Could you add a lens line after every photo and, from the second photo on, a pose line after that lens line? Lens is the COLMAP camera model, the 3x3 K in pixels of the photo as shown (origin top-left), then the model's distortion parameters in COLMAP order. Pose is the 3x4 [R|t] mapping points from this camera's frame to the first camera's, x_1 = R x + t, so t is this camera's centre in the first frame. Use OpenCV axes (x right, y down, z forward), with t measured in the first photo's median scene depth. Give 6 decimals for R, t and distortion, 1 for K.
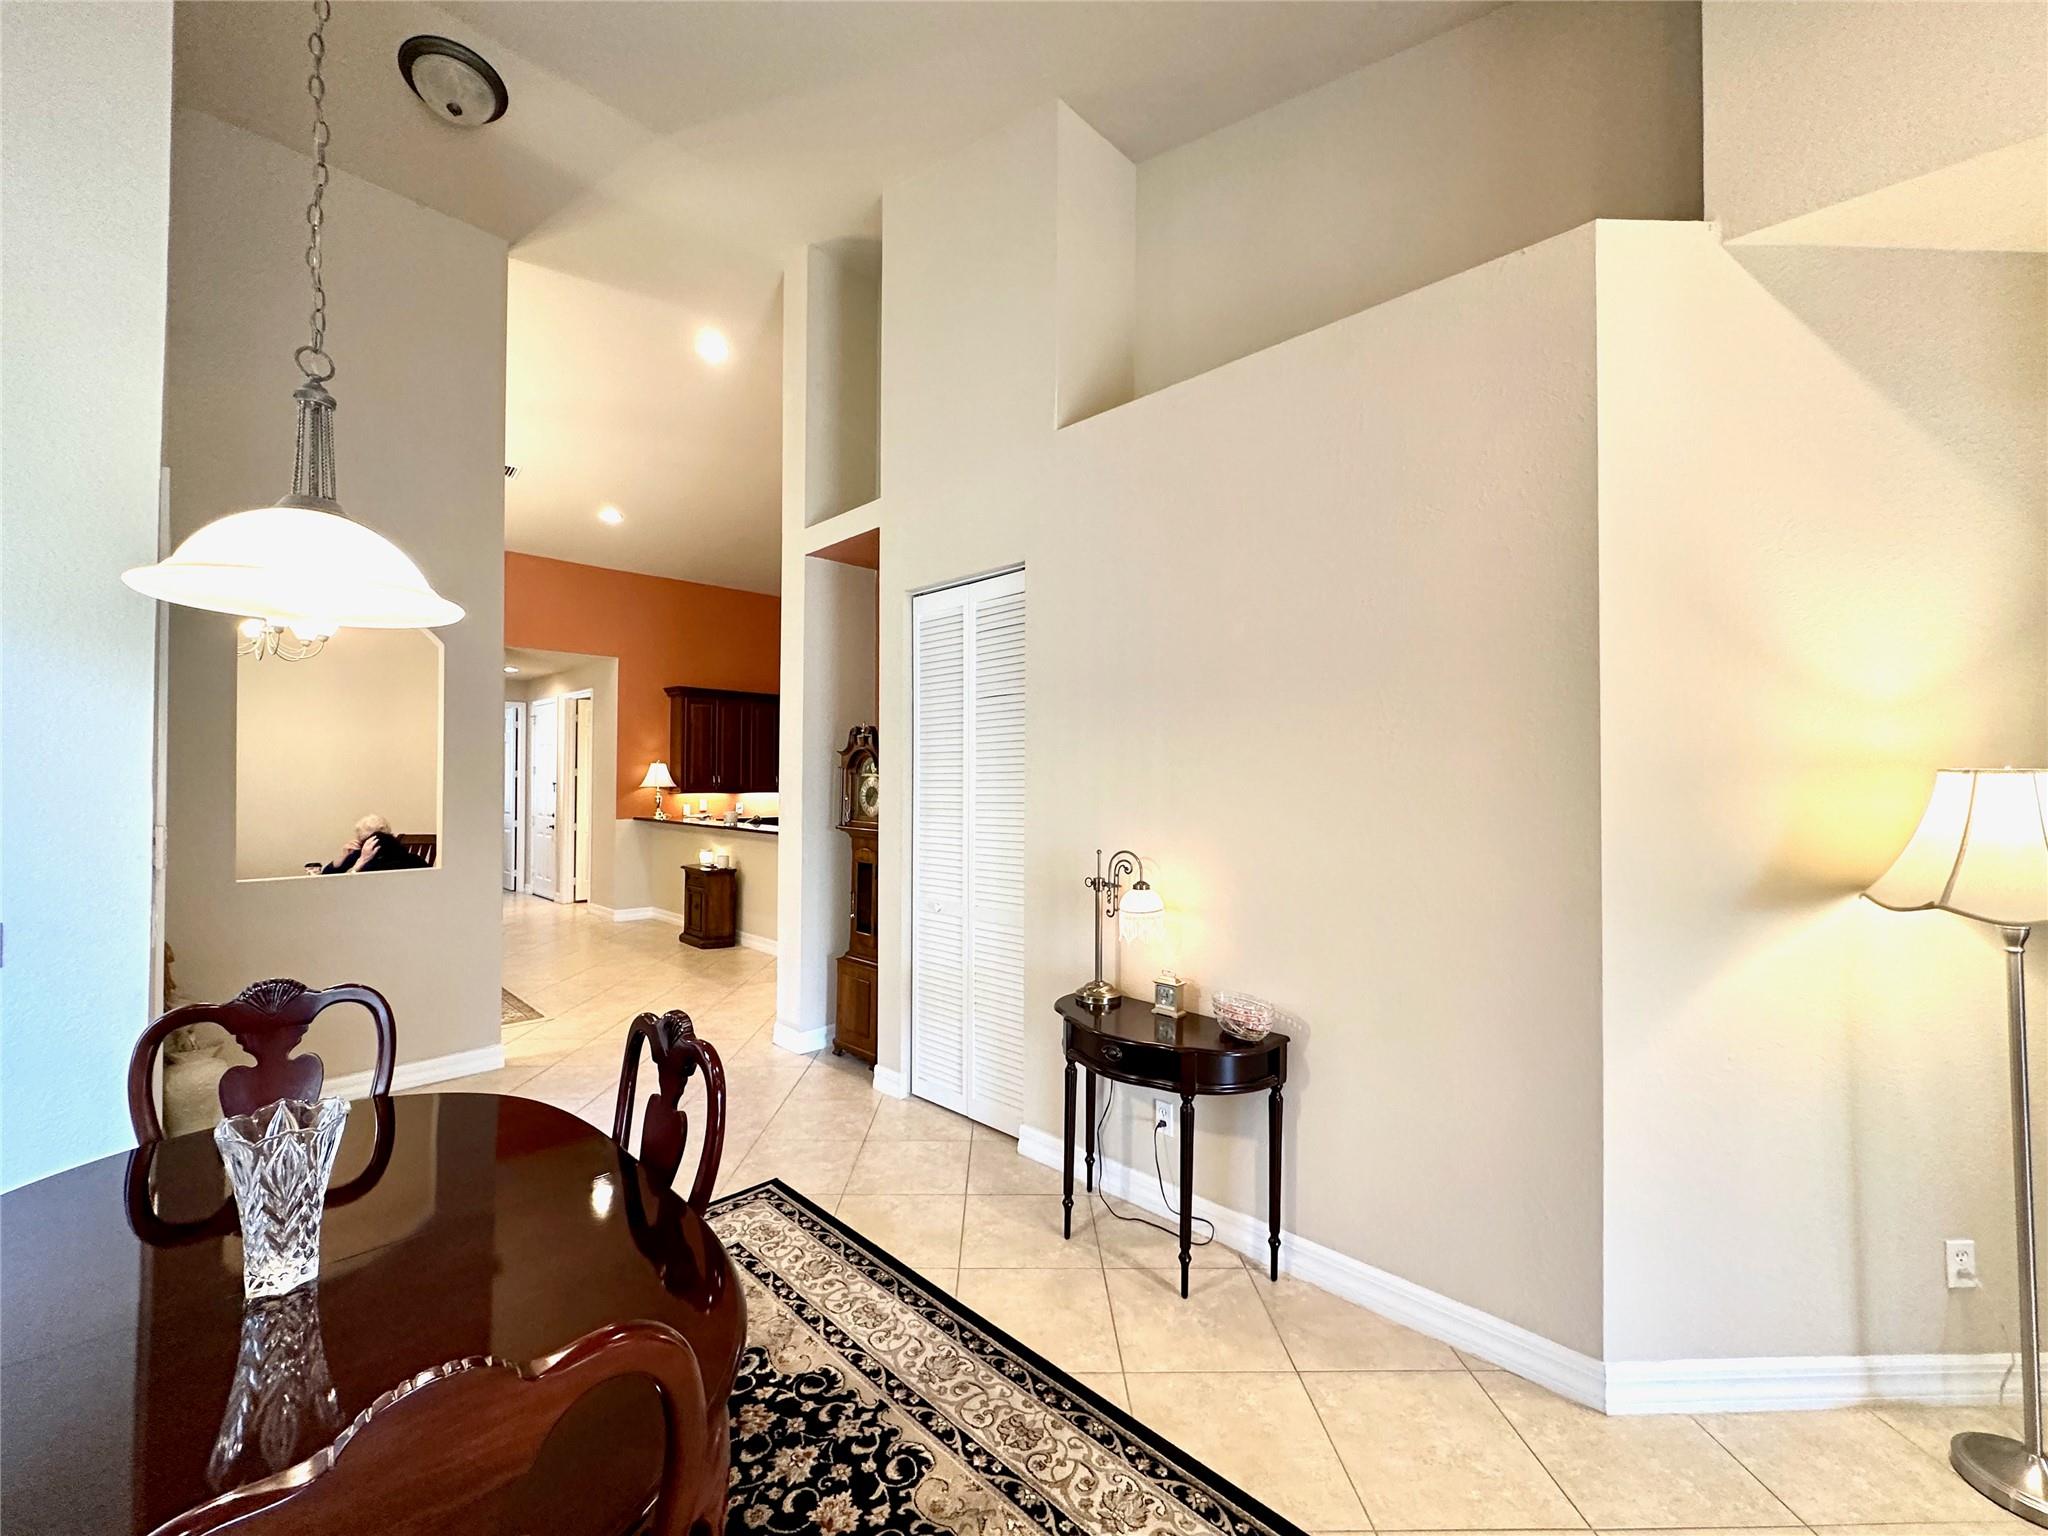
lens RADIAL K [[817.4, 0, 1020.0], [0, 817.4, 764.4], [0, 0, 1]] dist [-0.004699, 0.001078]
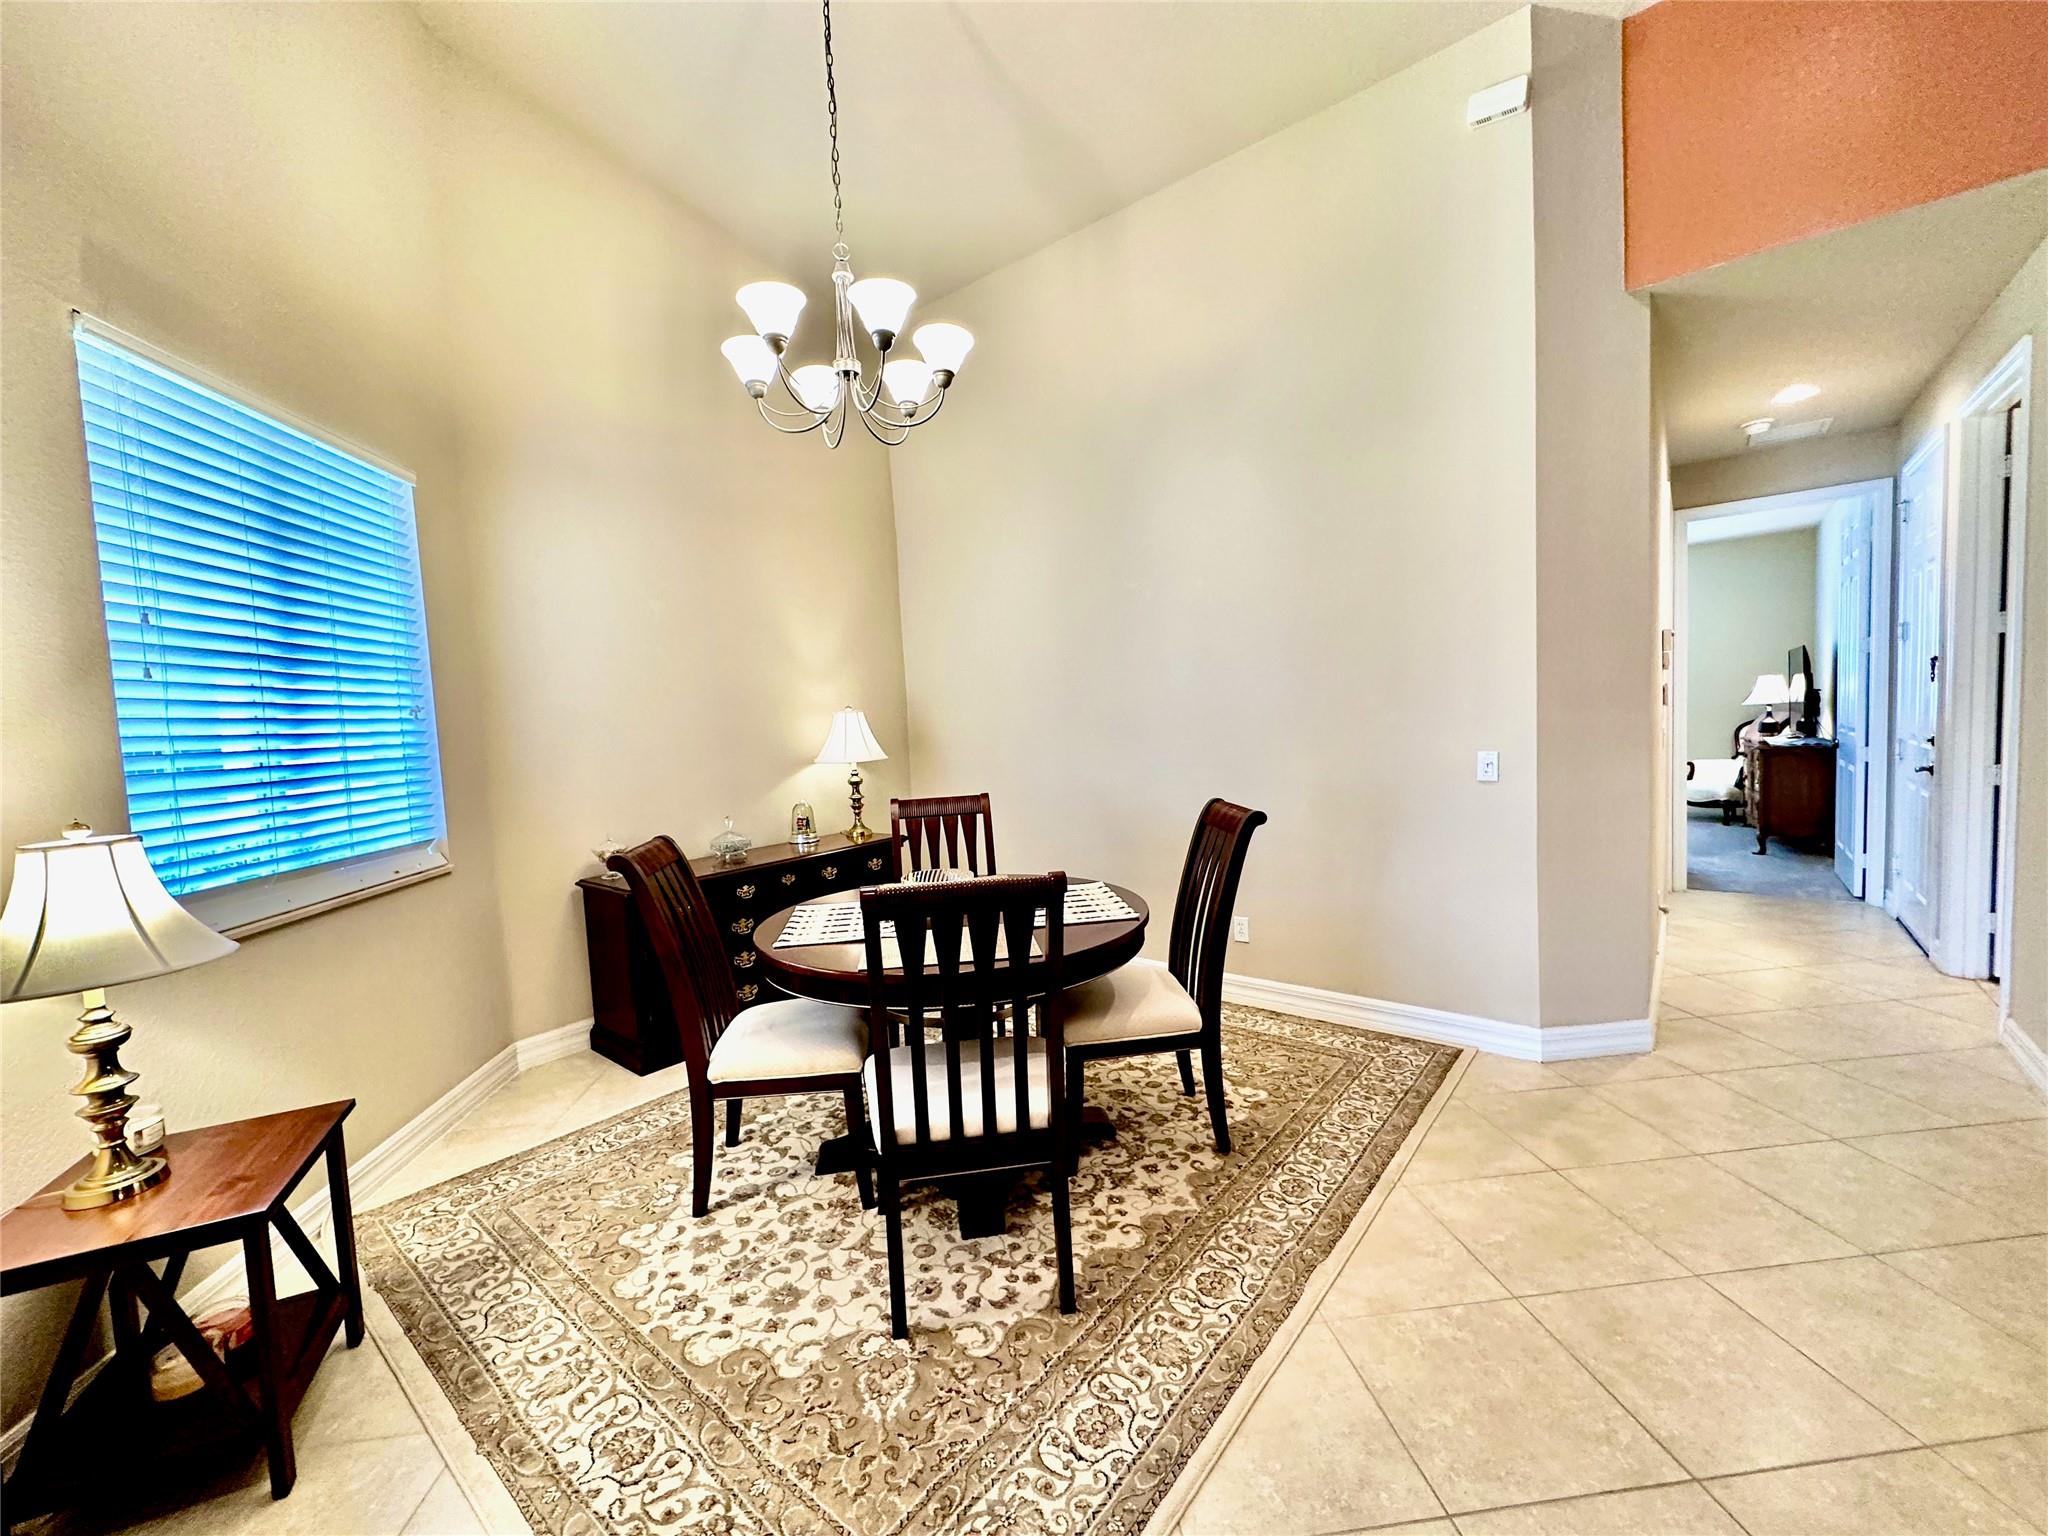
lens RADIAL K [[817.4, 0, 1017.9], [0, 817.4, 766.4], [0, 0, 1]] dist [-0.004699, 0.001078]
pose [[0.077474, 0.060068, -0.995183, -1.035633], [0.063591, 0.995853, 0.065059, 0.102754], [0.994964, -0.068325, 0.073333, 2.551242]]
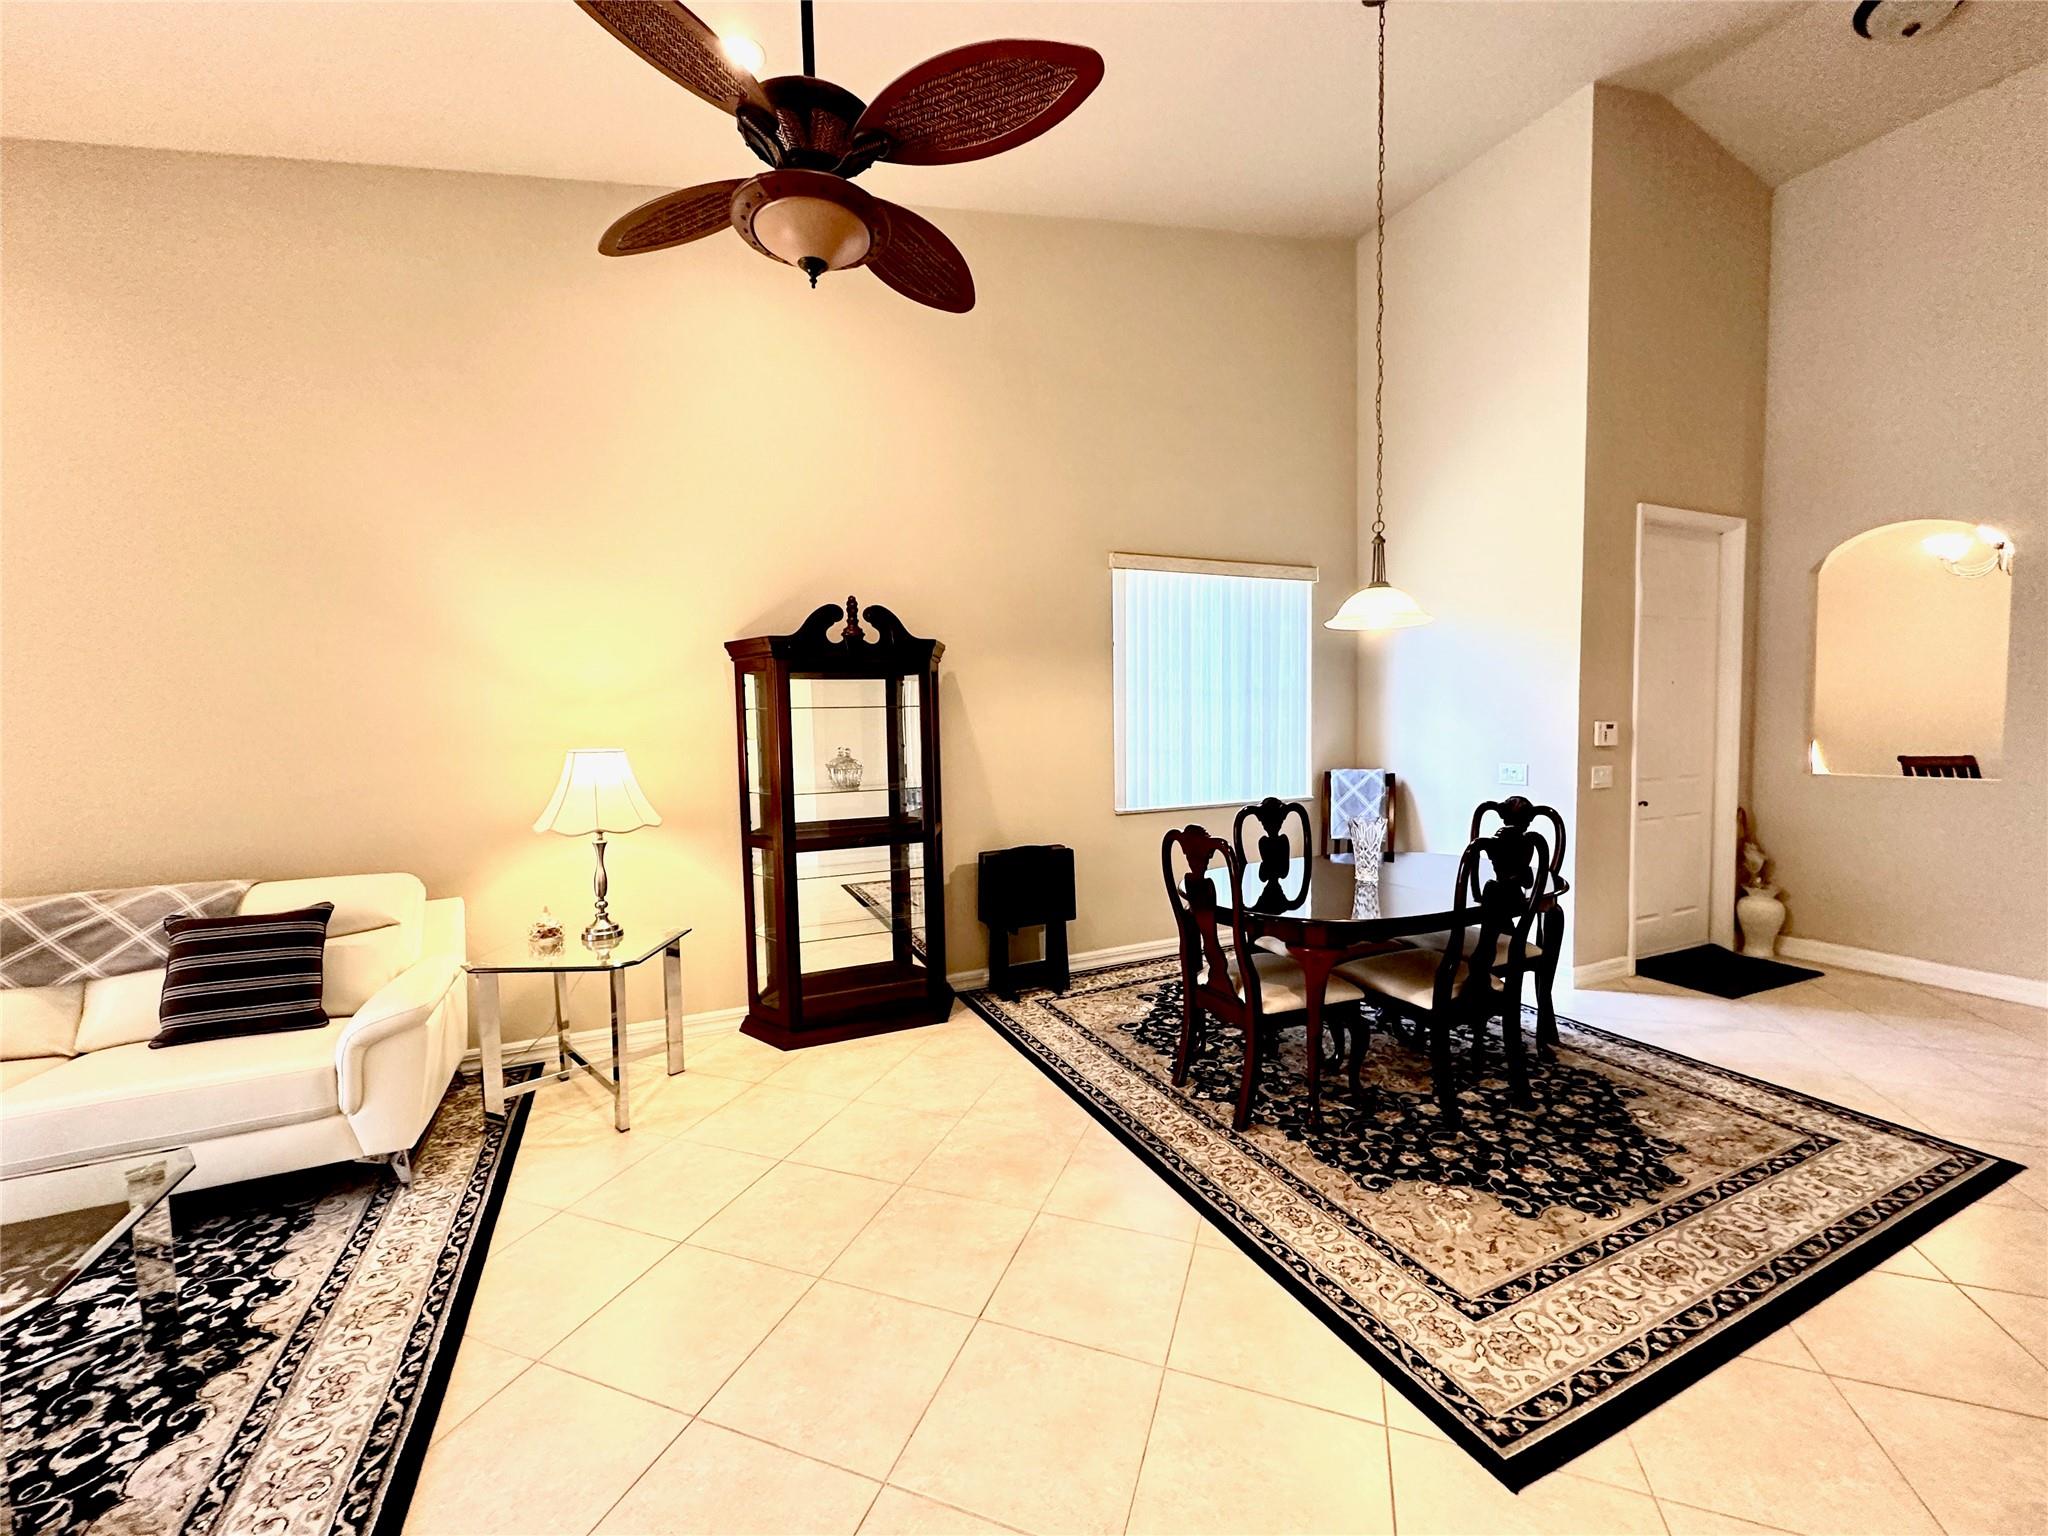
lens RADIAL K [[817.4, 0, 1026.5], [0, 817.4, 750.8], [0, 0, 1]] dist [-0.004699, 0.001078]
pose [[-0.358957, 0.037178, -0.932613, 1.170530], [0.028397, 0.999179, 0.028902, 0.062176], [0.932922, -0.016108, -0.359718, 0.545564]]
